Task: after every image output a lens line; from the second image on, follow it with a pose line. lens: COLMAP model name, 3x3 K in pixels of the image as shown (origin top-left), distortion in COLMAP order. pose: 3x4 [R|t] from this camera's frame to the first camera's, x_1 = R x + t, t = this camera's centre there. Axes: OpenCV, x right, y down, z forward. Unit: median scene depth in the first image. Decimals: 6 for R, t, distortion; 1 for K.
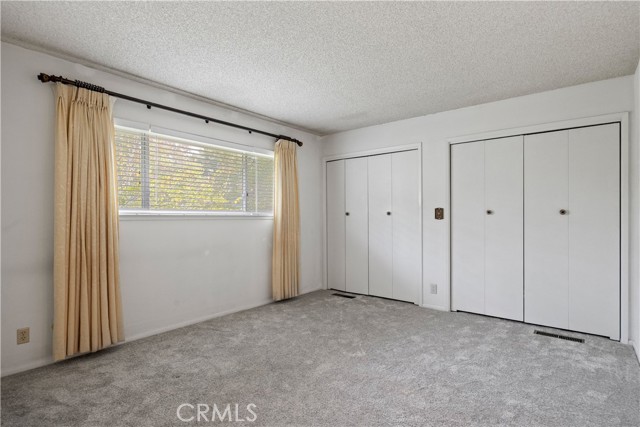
lens RADIAL K [[325.2, 0, 314.7], [0, 325.2, 220.0], [0, 0, 1]] dist [0.019404, -0.001547]
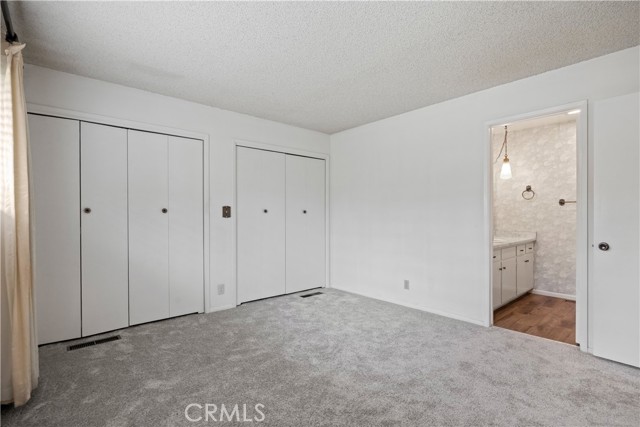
lens RADIAL K [[325.2, 0, 315.6], [0, 325.2, 216.4], [0, 0, 1]] dist [0.019404, -0.001547]
pose [[0.154428, -0.005844, 0.987987, -0.664660], [0.011581, 0.999925, 0.004105, -0.008092], [-0.987936, 0.010808, 0.154484, 0.693995]]
